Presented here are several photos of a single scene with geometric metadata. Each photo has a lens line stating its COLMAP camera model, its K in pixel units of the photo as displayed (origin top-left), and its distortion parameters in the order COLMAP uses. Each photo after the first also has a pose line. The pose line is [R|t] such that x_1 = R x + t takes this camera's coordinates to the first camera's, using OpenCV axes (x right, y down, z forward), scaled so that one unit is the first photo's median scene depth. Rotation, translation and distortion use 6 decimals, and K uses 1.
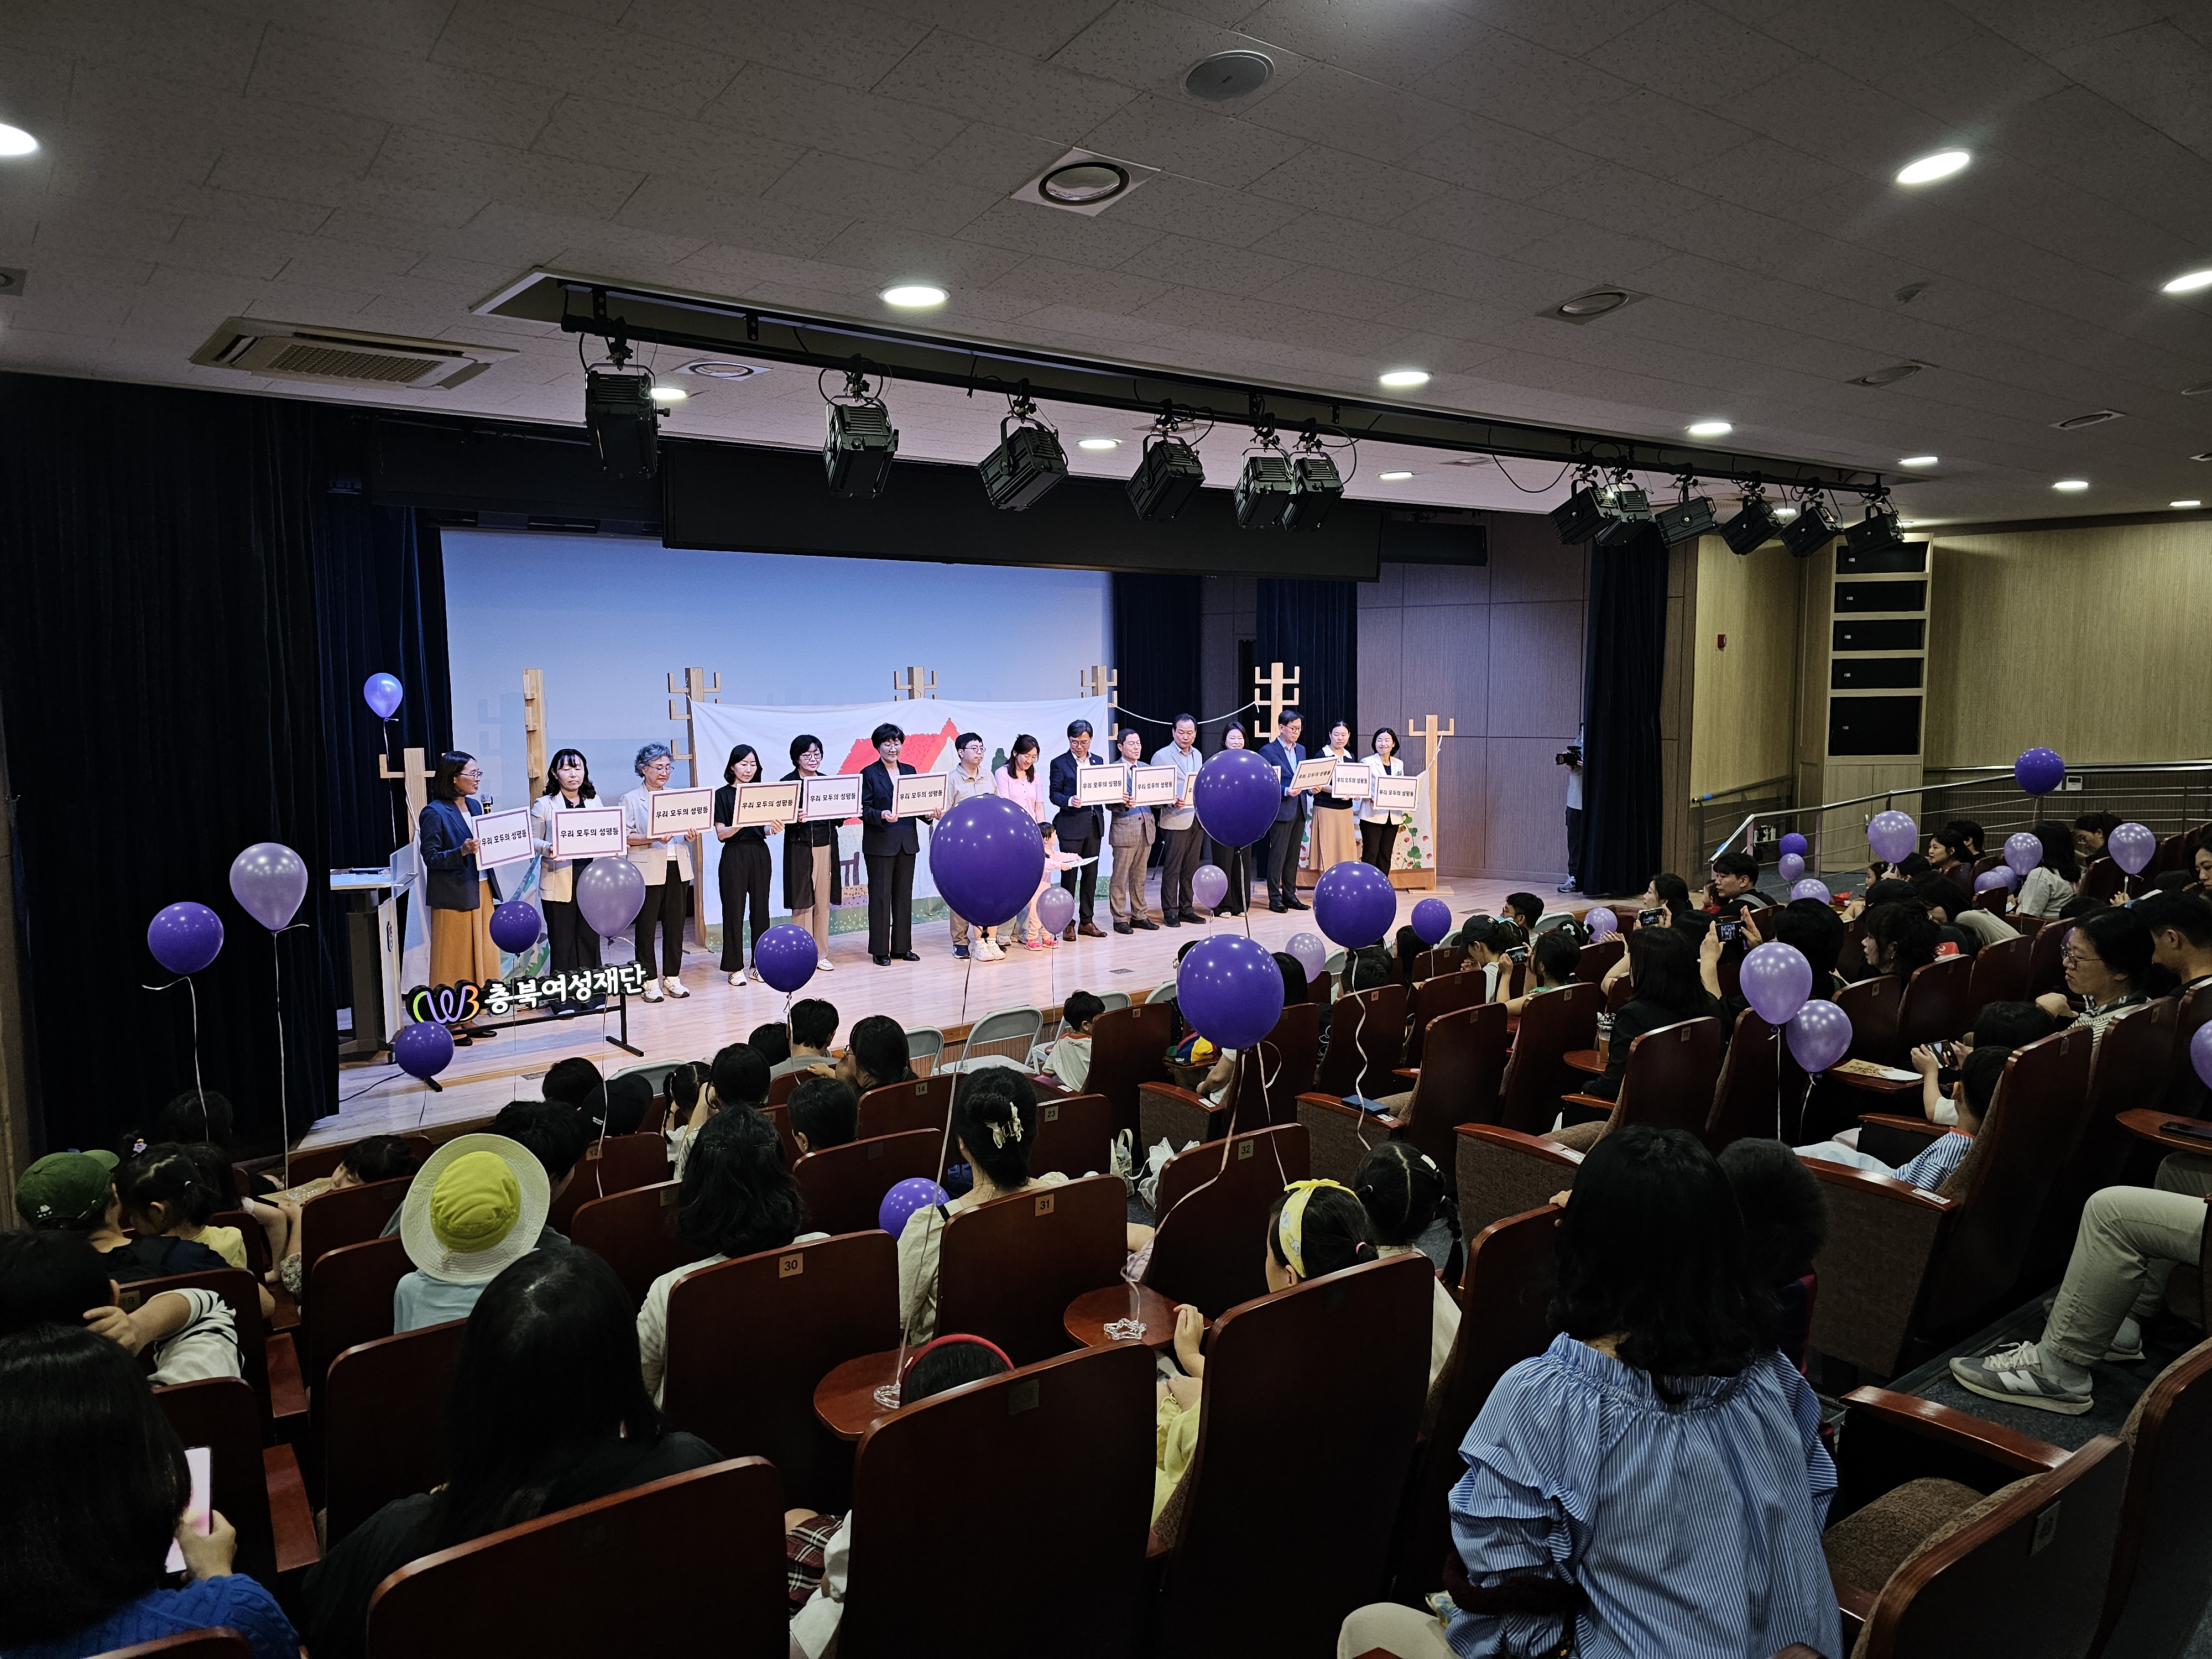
lens RADIAL K [[1467.2, 0, 1105.4], [0, 1467.2, 833.6], [0, 0, 1]] dist [0.009324, 0.000801]
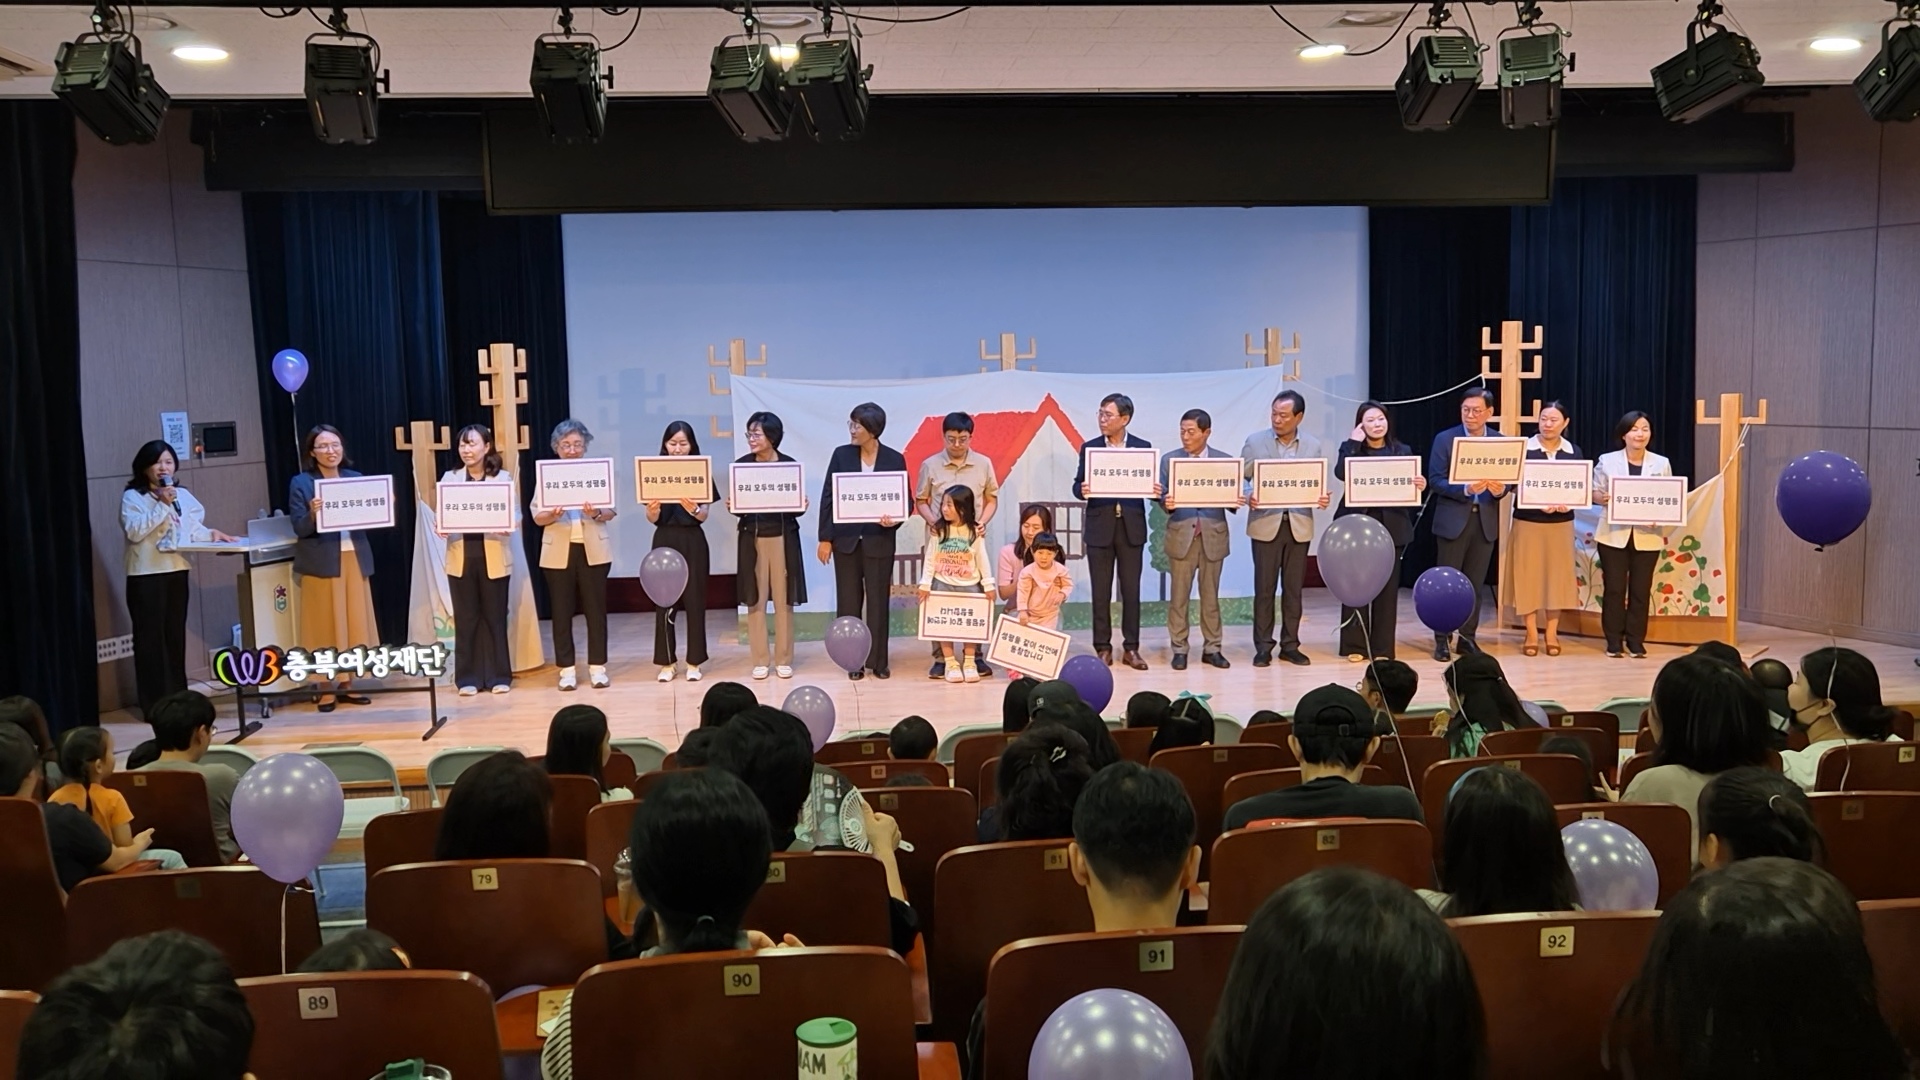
lens RADIAL K [[1632.0, 0, 961.0], [0, 1632.0, 535.9], [0, 0, 1]] dist [-0.021065, 0.004249]
pose [[0.835057, 0.050965, -0.547798, 0.395481], [-0.046518, 0.998675, 0.022001, -0.016898], [0.548194, 0.007111, 0.836321, 0.202009]]
